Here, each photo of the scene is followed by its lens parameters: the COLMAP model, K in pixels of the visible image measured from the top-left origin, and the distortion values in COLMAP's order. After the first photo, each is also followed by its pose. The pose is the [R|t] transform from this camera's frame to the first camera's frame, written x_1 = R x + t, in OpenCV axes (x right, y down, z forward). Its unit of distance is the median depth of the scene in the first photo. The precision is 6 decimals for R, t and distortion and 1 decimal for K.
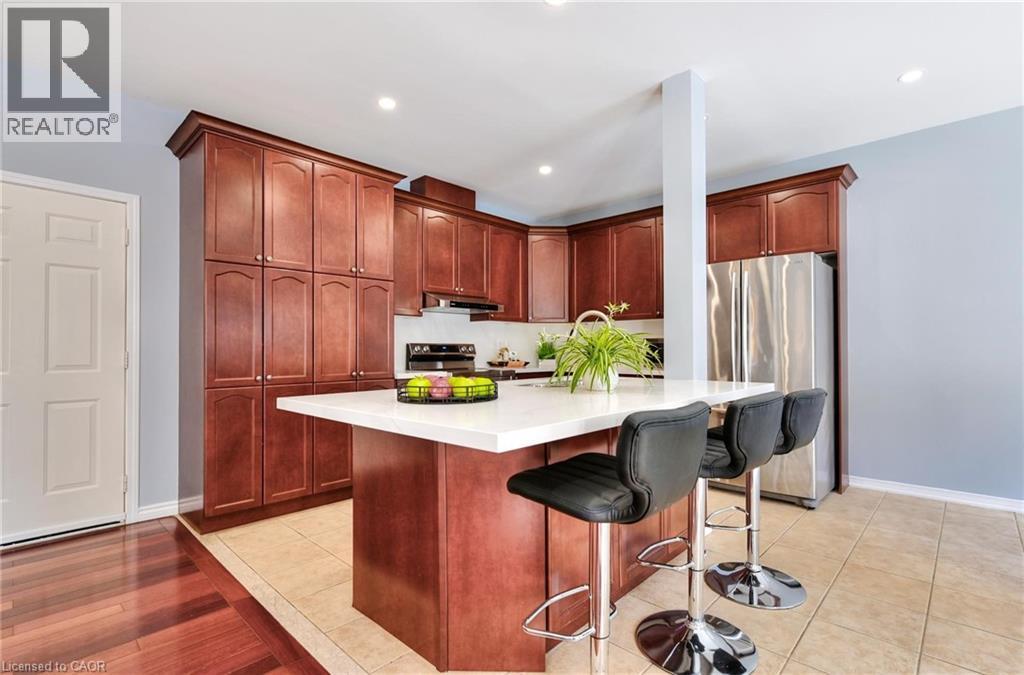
lens RADIAL K [[482.7, 0, 512.0], [0, 482.7, 337.5], [0, 0, 1]] dist [-0.001733, -0.000455]
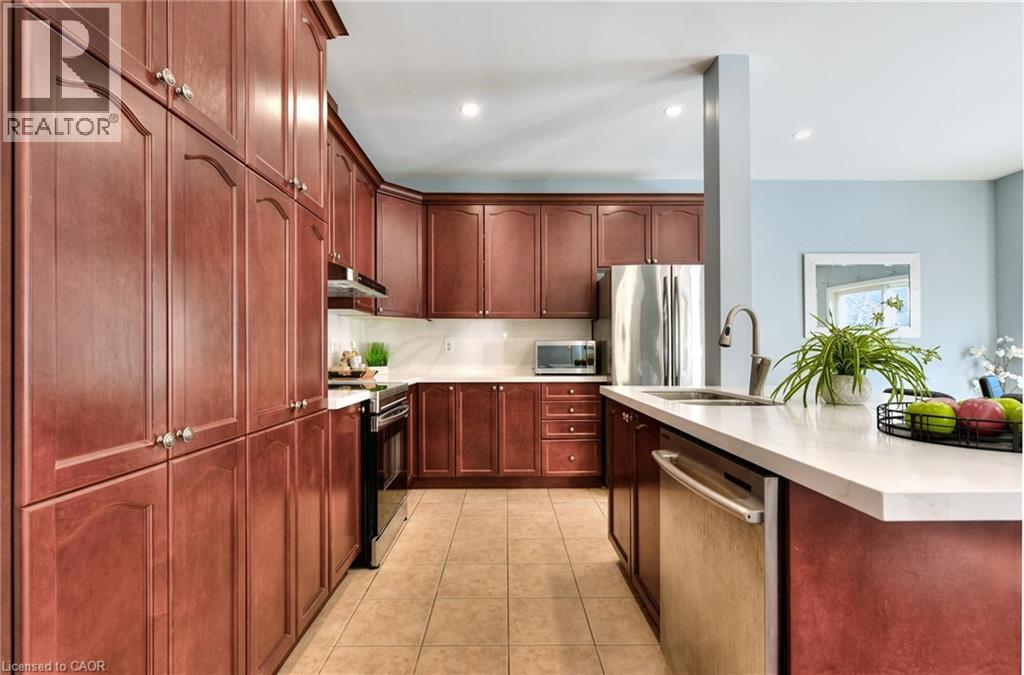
lens RADIAL K [[499.7, 0, 512.0], [0, 499.7, 337.5], [0, 0, 1]] dist [0.000174, -0.000017]
pose [[0.716598, 0.022664, 0.697119, -0.412412], [-0.018952, 0.999736, -0.013021, 0.009622], [-0.697229, -0.003881, 0.716838, 0.407365]]
